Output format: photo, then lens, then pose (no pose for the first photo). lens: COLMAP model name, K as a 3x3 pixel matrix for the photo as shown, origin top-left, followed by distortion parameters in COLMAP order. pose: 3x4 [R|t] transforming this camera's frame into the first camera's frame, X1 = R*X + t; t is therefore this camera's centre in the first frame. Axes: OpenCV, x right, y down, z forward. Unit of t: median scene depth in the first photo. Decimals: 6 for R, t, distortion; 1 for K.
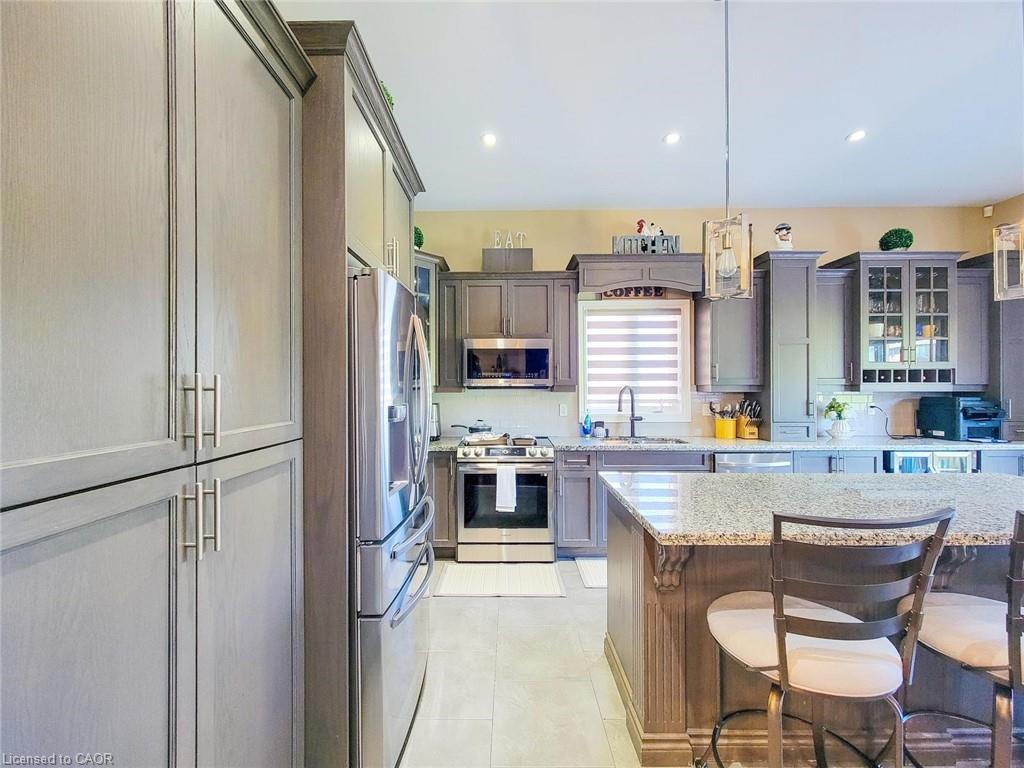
lens RADIAL K [[415.6, 0, 504.8], [0, 415.6, 385.2], [0, 0, 1]] dist [-0.000571, -0.000372]
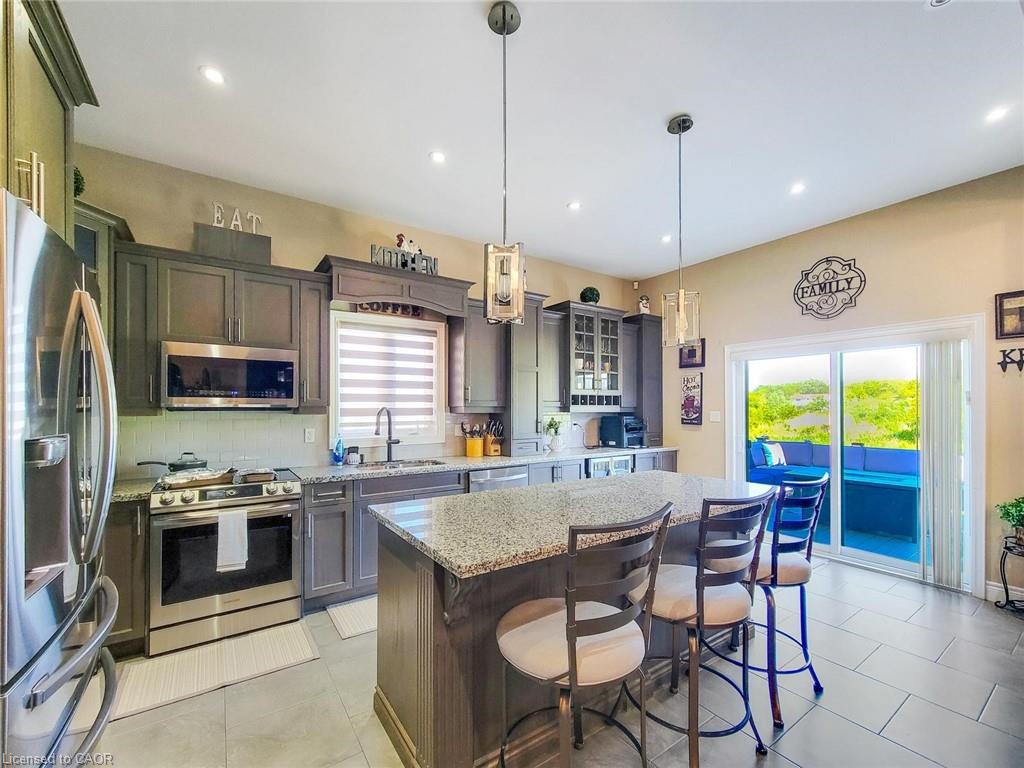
lens RADIAL K [[426.1, 0, 505.5], [0, 426.1, 404.1], [0, 0, 1]] dist [0.001635, -0.000224]
pose [[0.821557, 0.007466, 0.570077, -0.030875], [-0.003952, 0.999965, -0.007401, 0.000830], [-0.570112, 0.003828, 0.821558, 0.058323]]
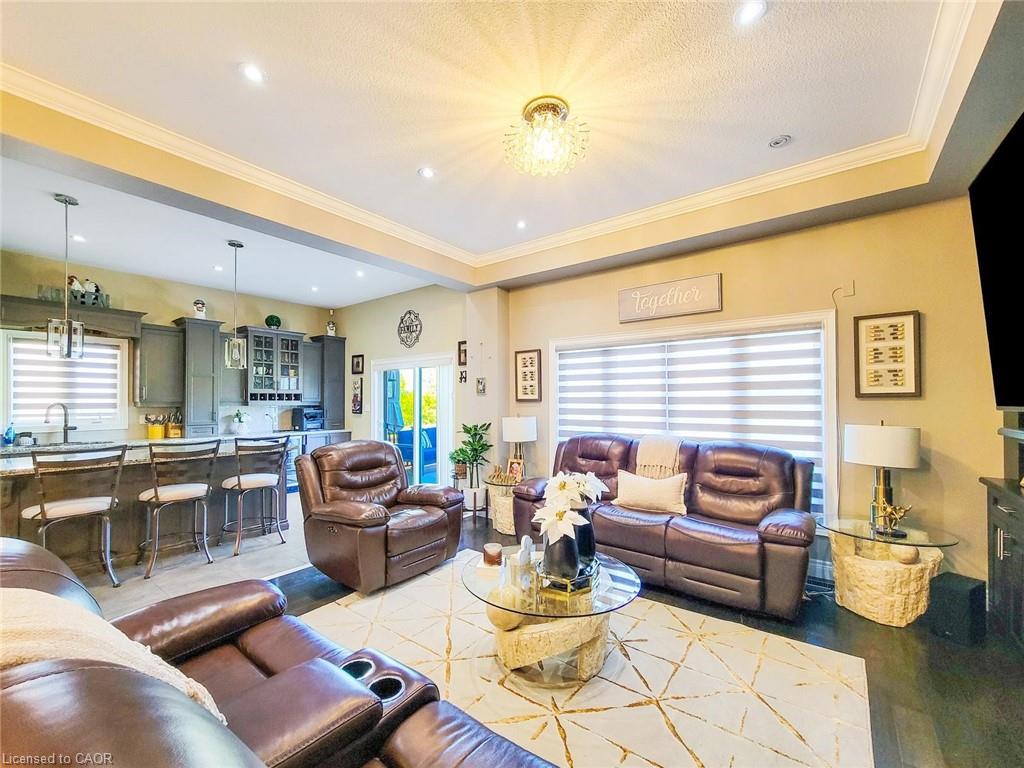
lens RADIAL K [[420.1, 0, 507.5], [0, 420.1, 394.1], [0, 0, 1]] dist [0.000502, 0.000042]
pose [[0.606243, 0.015054, 0.795137, 0.112878], [-0.000761, 0.999831, -0.018349, -0.001571], [-0.795279, 0.010519, 0.606152, -0.900763]]
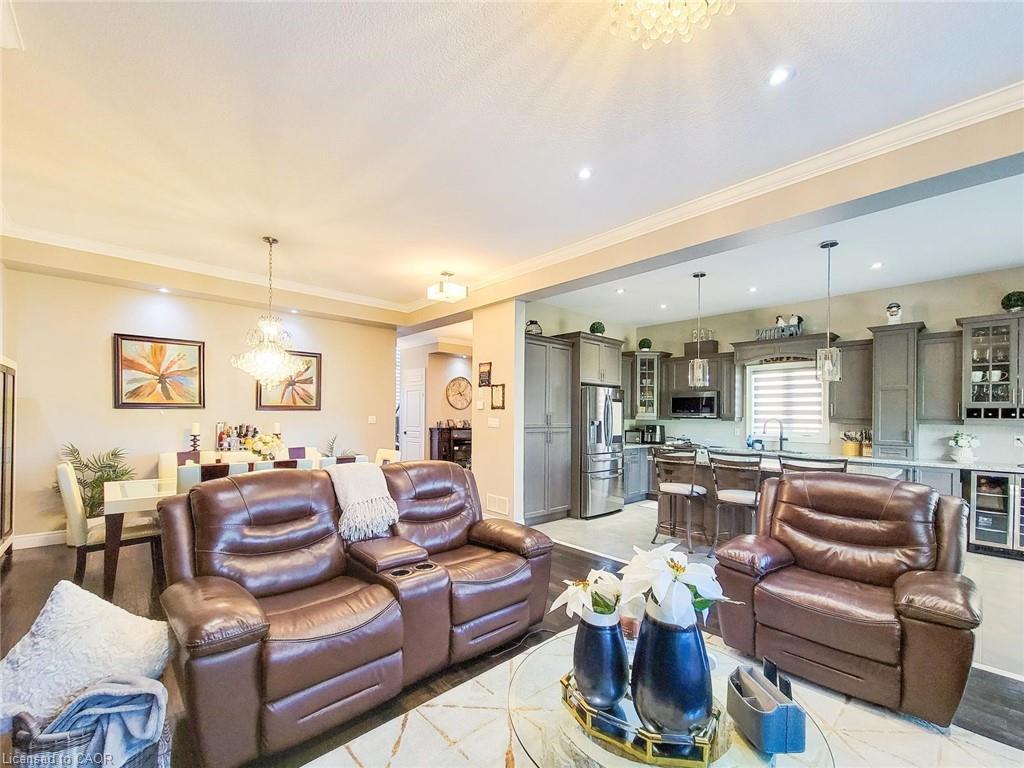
lens RADIAL K [[423.6, 0, 506.0], [0, 423.6, 414.9], [0, 0, 1]] dist [-0.000844, -0.000498]
pose [[0.680899, 0.010571, -0.732301, 0.827304], [-0.012017, 0.999922, 0.003260, -0.003433], [0.732279, 0.006581, 0.680973, -0.913291]]
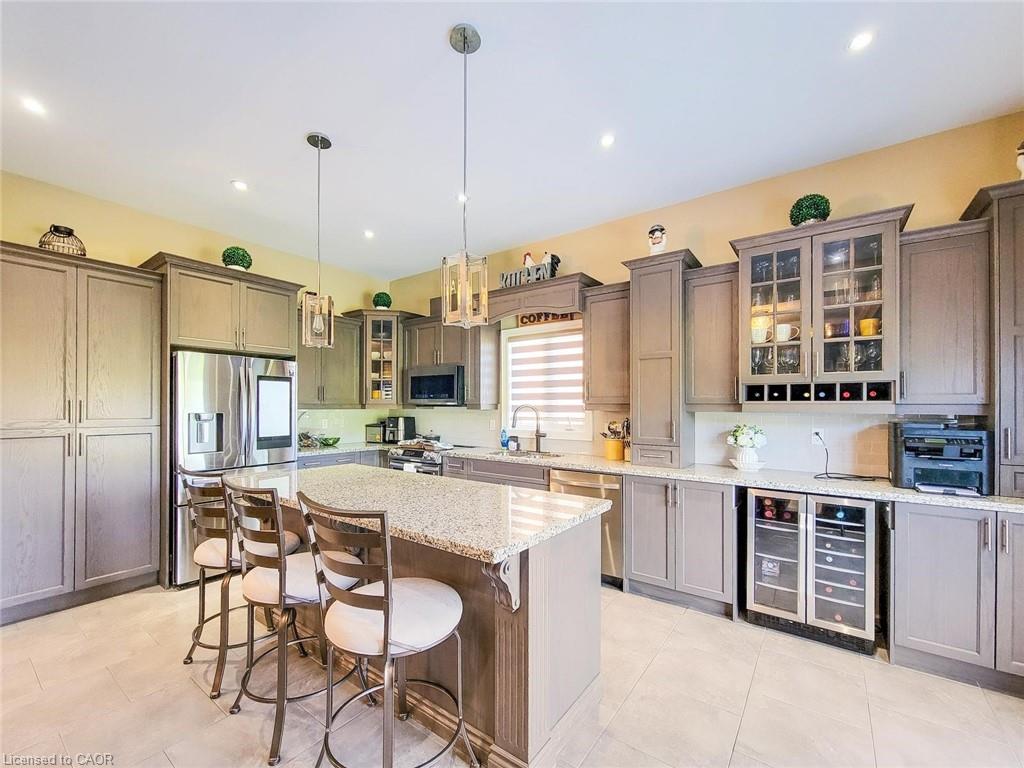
lens RADIAL K [[428.0, 0, 488.4], [0, 428.0, 403.4], [0, 0, 1]] dist [0.001678, 0.000158]
pose [[0.801274, 0.001350, -0.598296, 0.932867], [-0.001672, 0.999999, 0.000017, -0.001260], [0.598295, 0.000986, 0.801275, 0.037498]]
